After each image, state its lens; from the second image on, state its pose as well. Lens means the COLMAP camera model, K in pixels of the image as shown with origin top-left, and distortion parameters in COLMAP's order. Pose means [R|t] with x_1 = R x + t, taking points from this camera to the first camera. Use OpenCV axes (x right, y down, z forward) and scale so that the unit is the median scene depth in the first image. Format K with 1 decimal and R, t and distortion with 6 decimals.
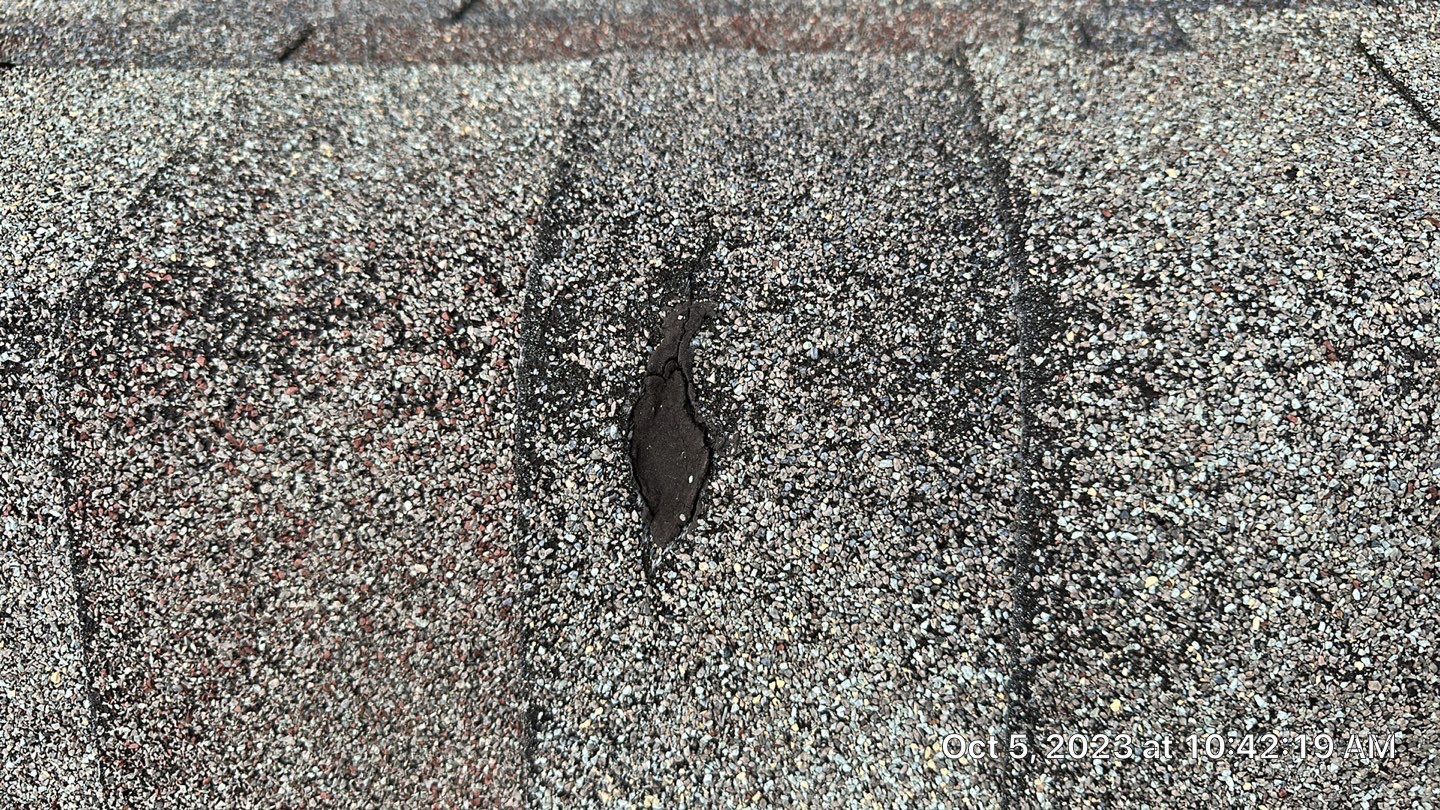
lens RADIAL K [[1027.8, 0, 720.0], [0, 1027.8, 405.0], [0, 0, 1]] dist [0.096892, -0.237210]
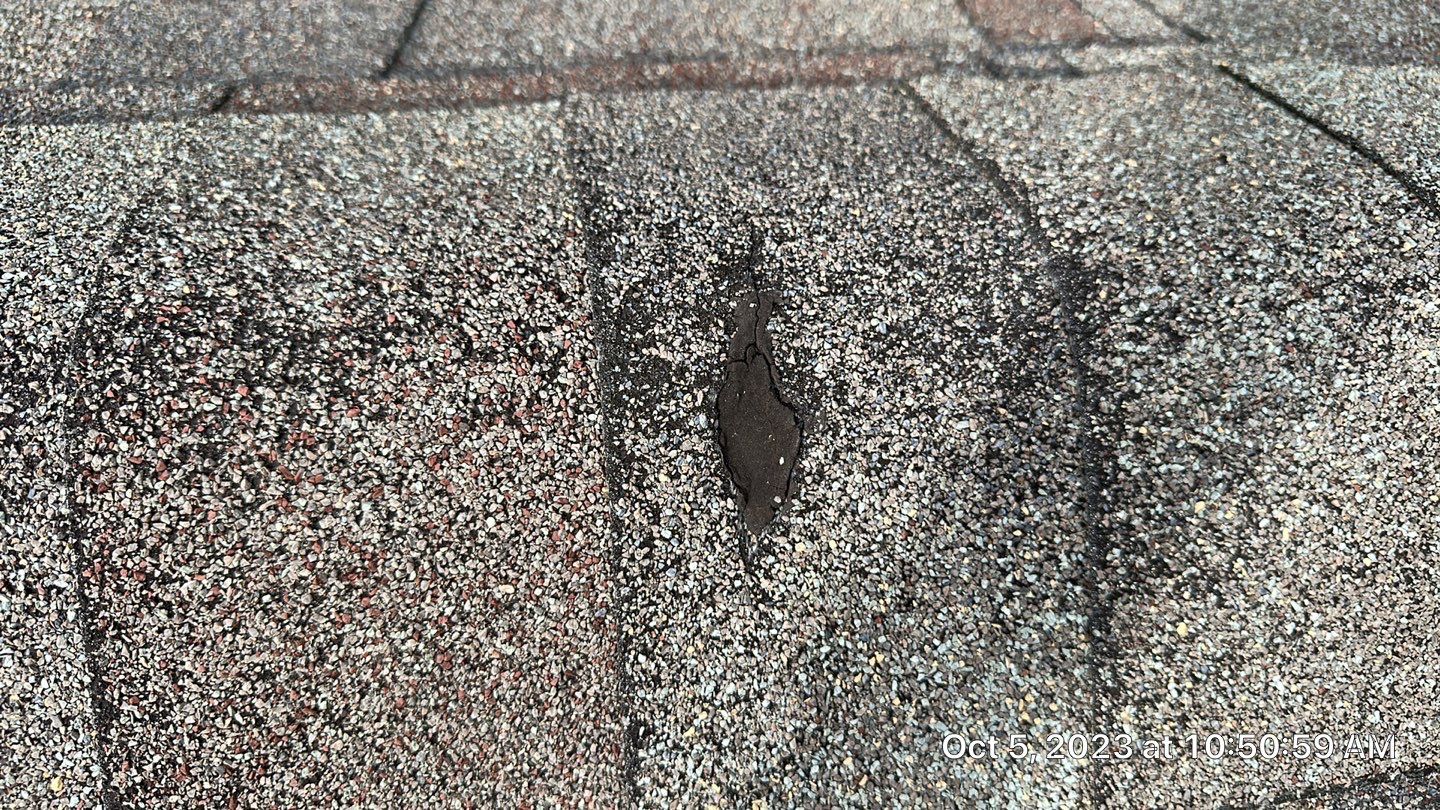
lens RADIAL K [[1027.8, 0, 720.0], [0, 1027.8, 405.0], [0, 0, 1]] dist [0.096892, -0.237210]
pose [[0.970358, -0.086851, 0.225528, -0.302184], [0.111768, 0.988674, -0.100157, 0.109606], [-0.214275, 0.122395, 0.969075, 0.022928]]
